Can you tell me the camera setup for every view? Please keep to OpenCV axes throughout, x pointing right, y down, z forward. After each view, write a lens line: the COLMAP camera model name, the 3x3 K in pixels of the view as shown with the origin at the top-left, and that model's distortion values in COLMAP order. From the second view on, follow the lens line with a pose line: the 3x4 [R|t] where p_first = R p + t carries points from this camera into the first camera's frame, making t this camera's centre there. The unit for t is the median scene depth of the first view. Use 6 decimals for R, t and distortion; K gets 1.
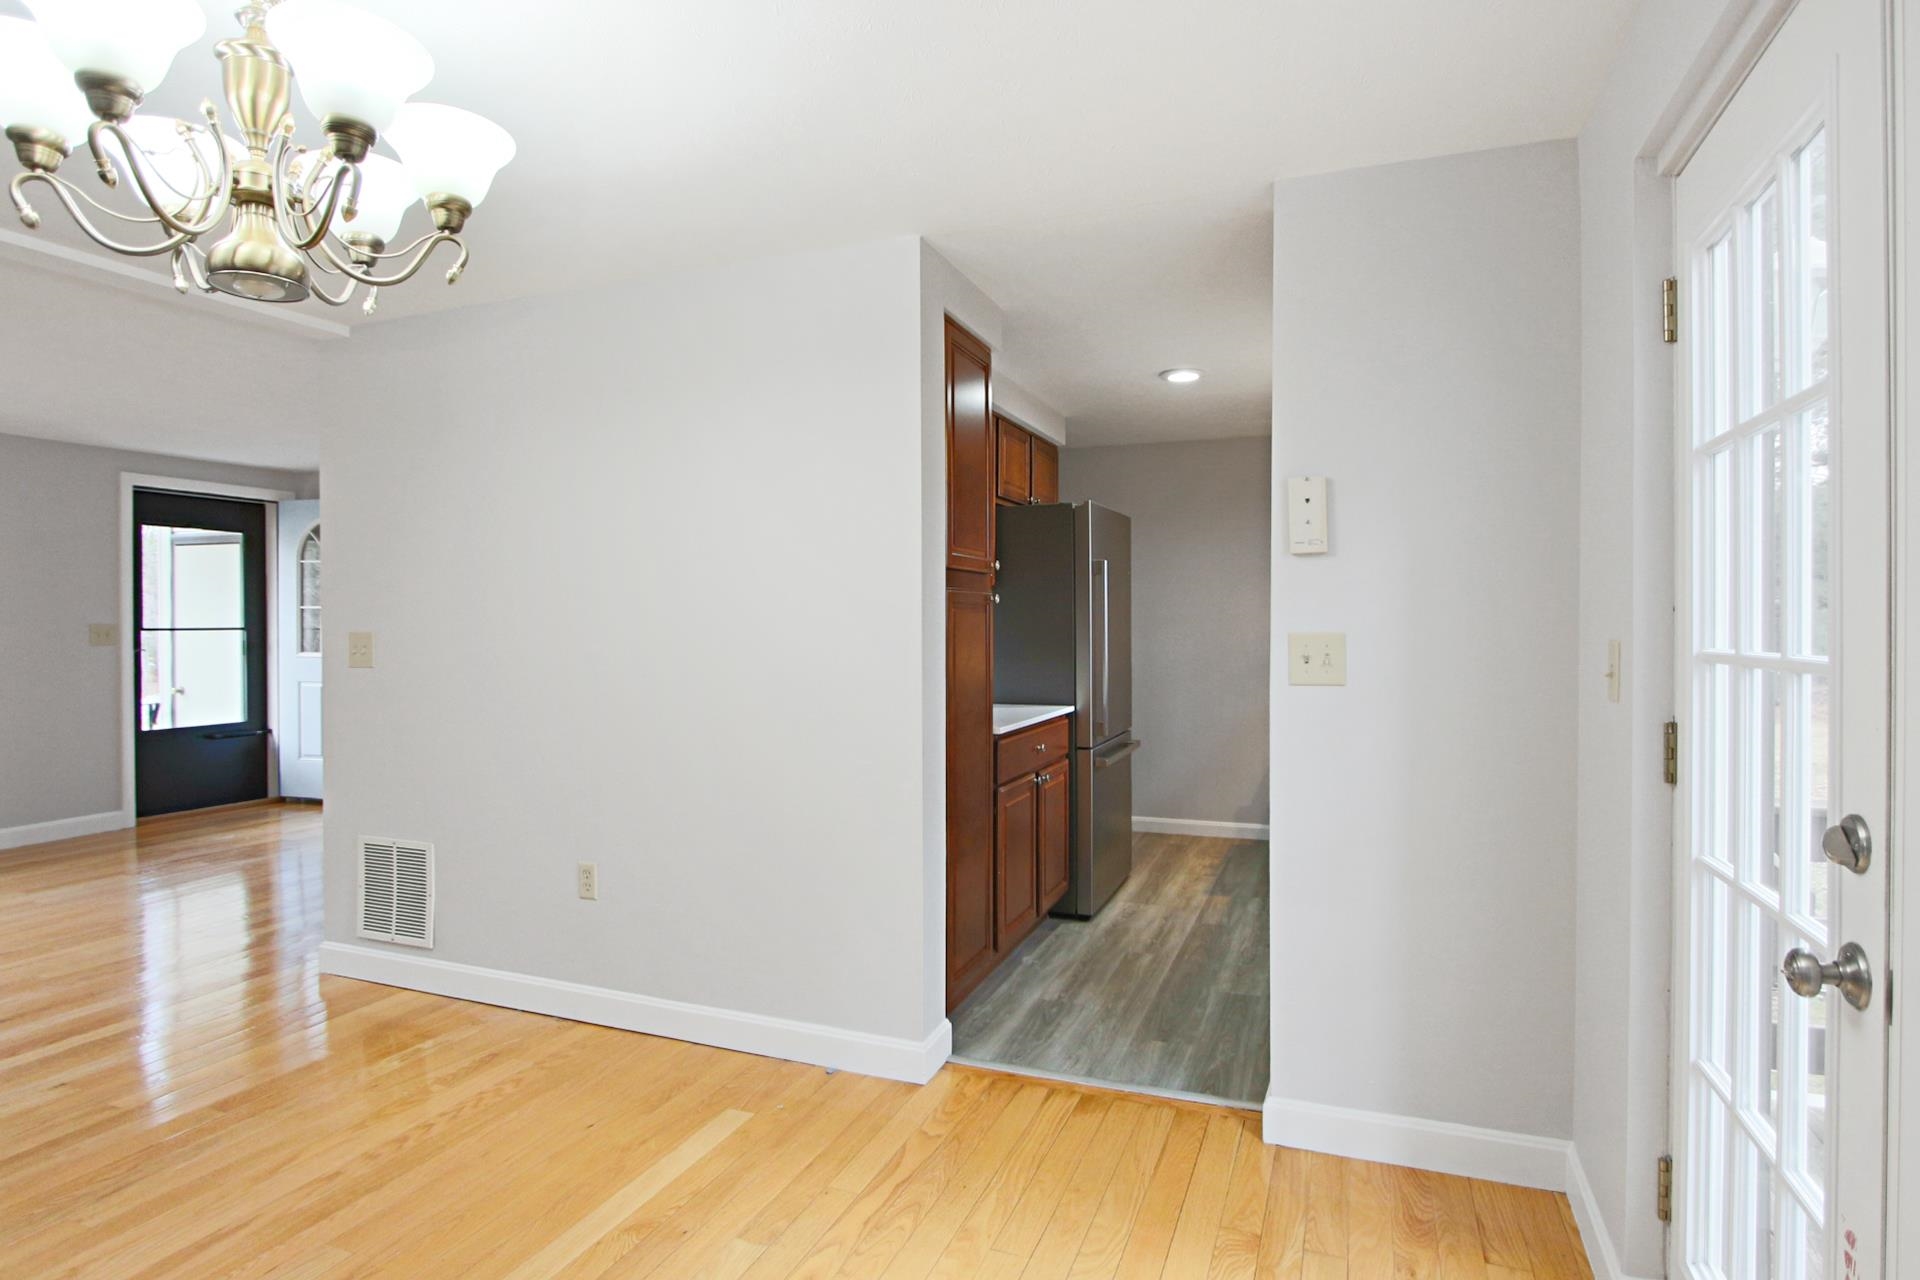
lens RADIAL K [[992.8, 0, 965.0], [0, 992.8, 629.1], [0, 0, 1]] dist [-0.002007, -0.000864]
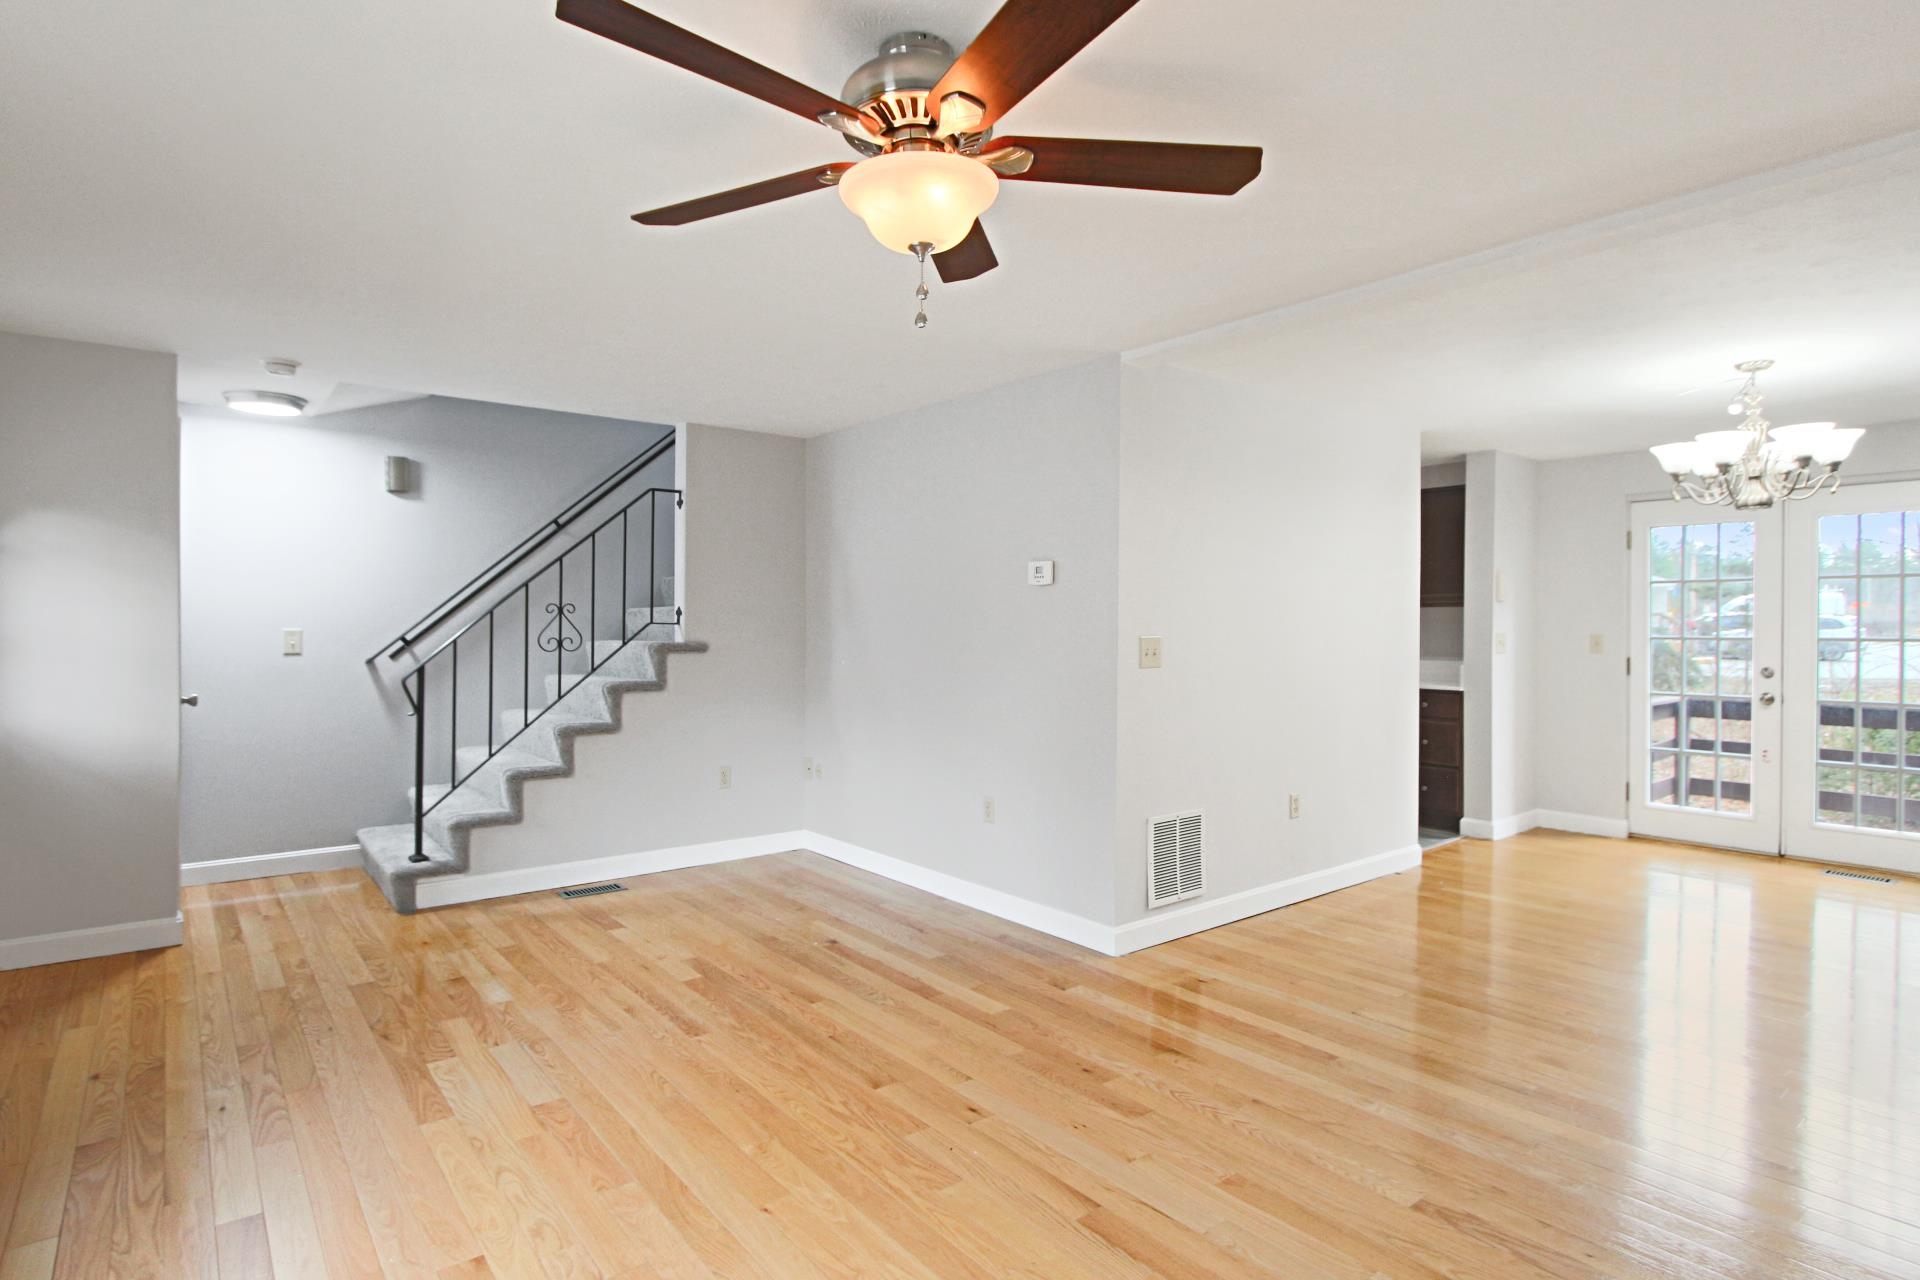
lens RADIAL K [[993.5, 0, 960.0], [0, 993.5, 640.0], [0, 0, 1]] dist [-0.001951, -0.000958]
pose [[0.494056, -0.006556, 0.869406, -1.861554], [0.006505, 0.999971, 0.003844, 0.002200], [-0.869406, 0.003756, 0.494084, 0.697601]]
